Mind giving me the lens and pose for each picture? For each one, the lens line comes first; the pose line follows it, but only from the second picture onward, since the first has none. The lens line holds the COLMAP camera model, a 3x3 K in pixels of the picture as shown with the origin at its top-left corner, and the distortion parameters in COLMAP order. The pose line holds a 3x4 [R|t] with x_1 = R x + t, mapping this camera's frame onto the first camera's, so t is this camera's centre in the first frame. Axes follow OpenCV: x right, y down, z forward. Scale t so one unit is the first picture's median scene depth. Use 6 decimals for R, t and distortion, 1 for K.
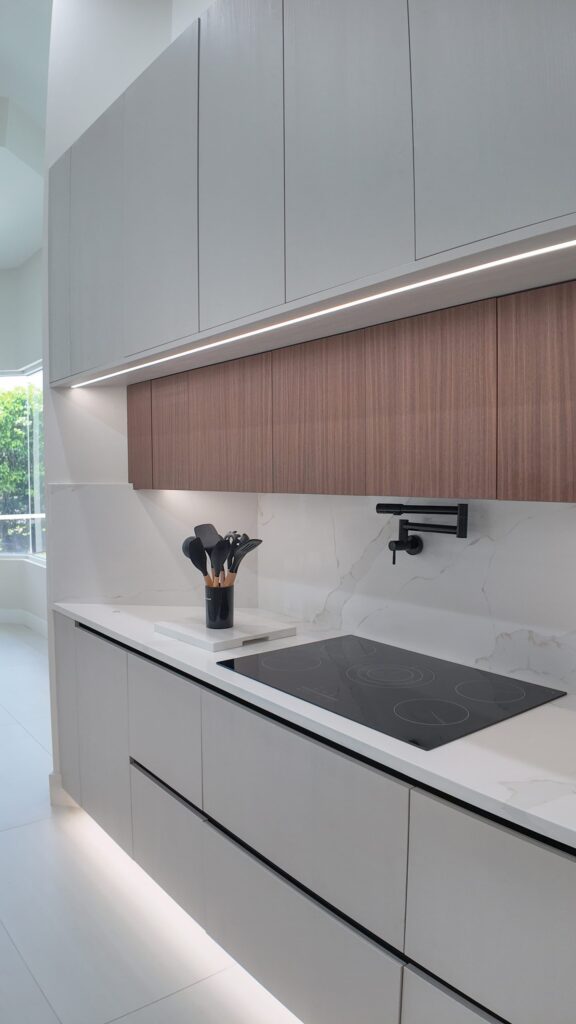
lens RADIAL K [[691.2, 0, 288.0], [0, 691.2, 512.0], [0, 0, 1]] dist [-0.028908, -0.134889]
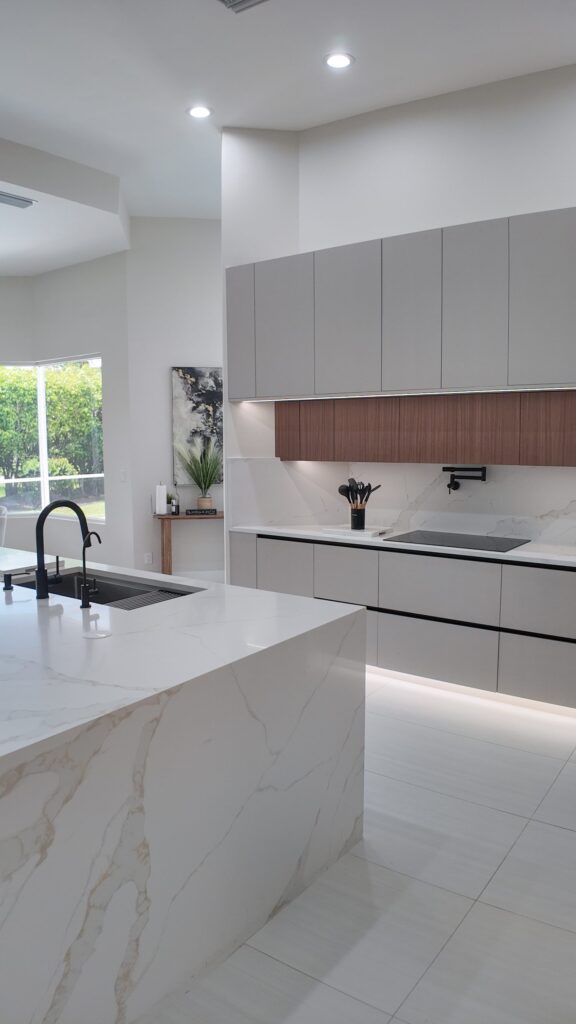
lens RADIAL K [[691.2, 0, 288.0], [0, 691.2, 512.0], [0, 0, 1]] dist [-0.028908, -0.134889]
pose [[0.958568, -0.027873, 0.283498, -0.939702], [0.014030, 0.998613, 0.050744, 0.011983], [-0.284519, -0.044664, 0.957629, -0.951408]]
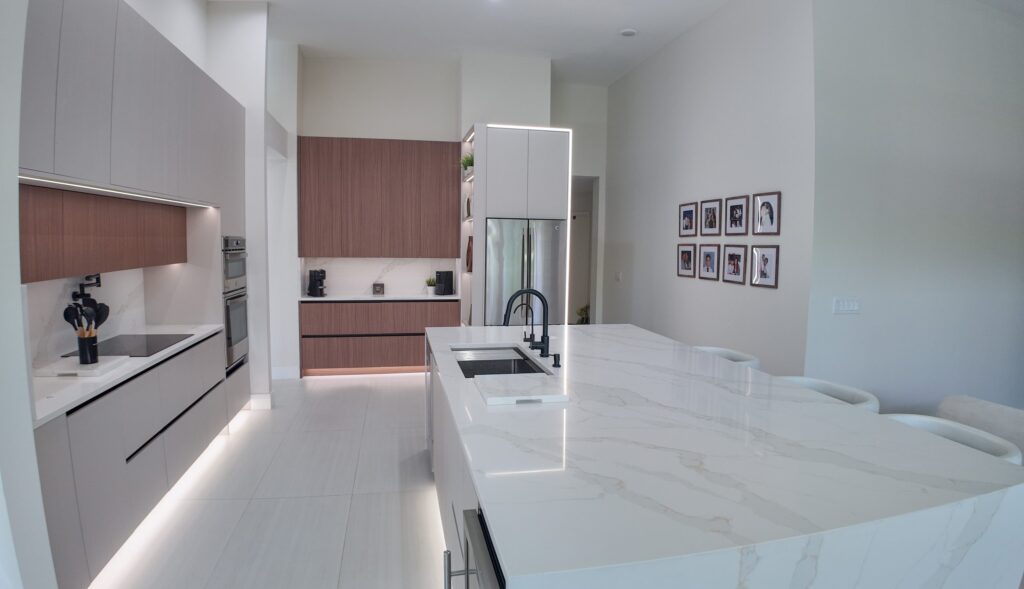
lens RADIAL K [[563.9, 0, 512.0], [0, 563.9, 294.5], [0, 0, 1]] dist [-0.094117, -0.000577]
pose [[-0.893090, -0.044251, 0.447696, -1.593680], [0.022726, 0.989442, 0.143135, -0.143764], [-0.449303, 0.138007, -0.882656, 1.733733]]
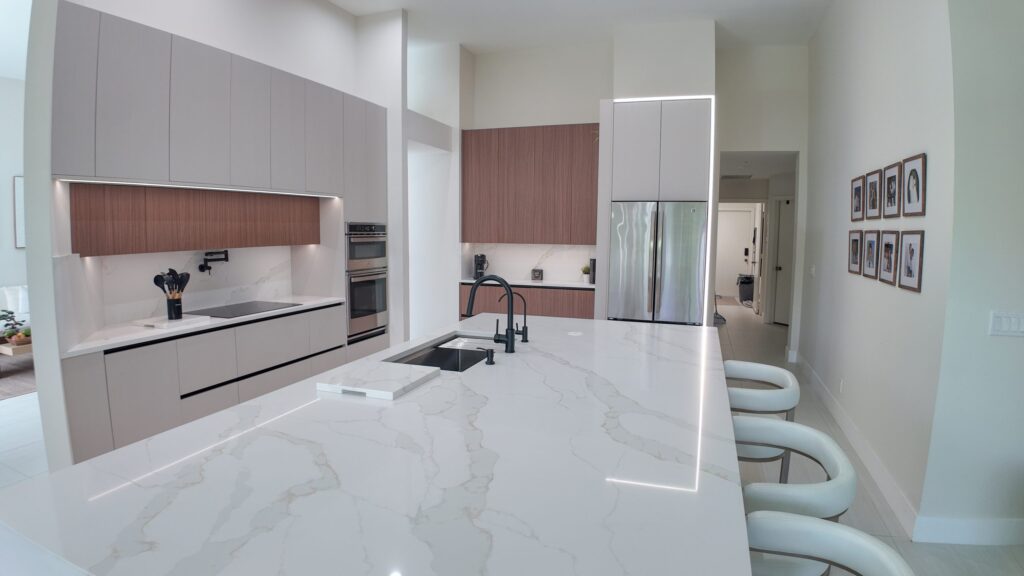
lens RADIAL K [[551.5, 0, 512.0], [0, 551.5, 288.0], [0, 0, 1]] dist [-0.061461, -0.054725]
pose [[-0.543852, -0.086745, 0.834686, -2.089174], [0.046527, 0.989996, 0.133201, -0.090572], [-0.837890, 0.111277, -0.534375, 1.082303]]
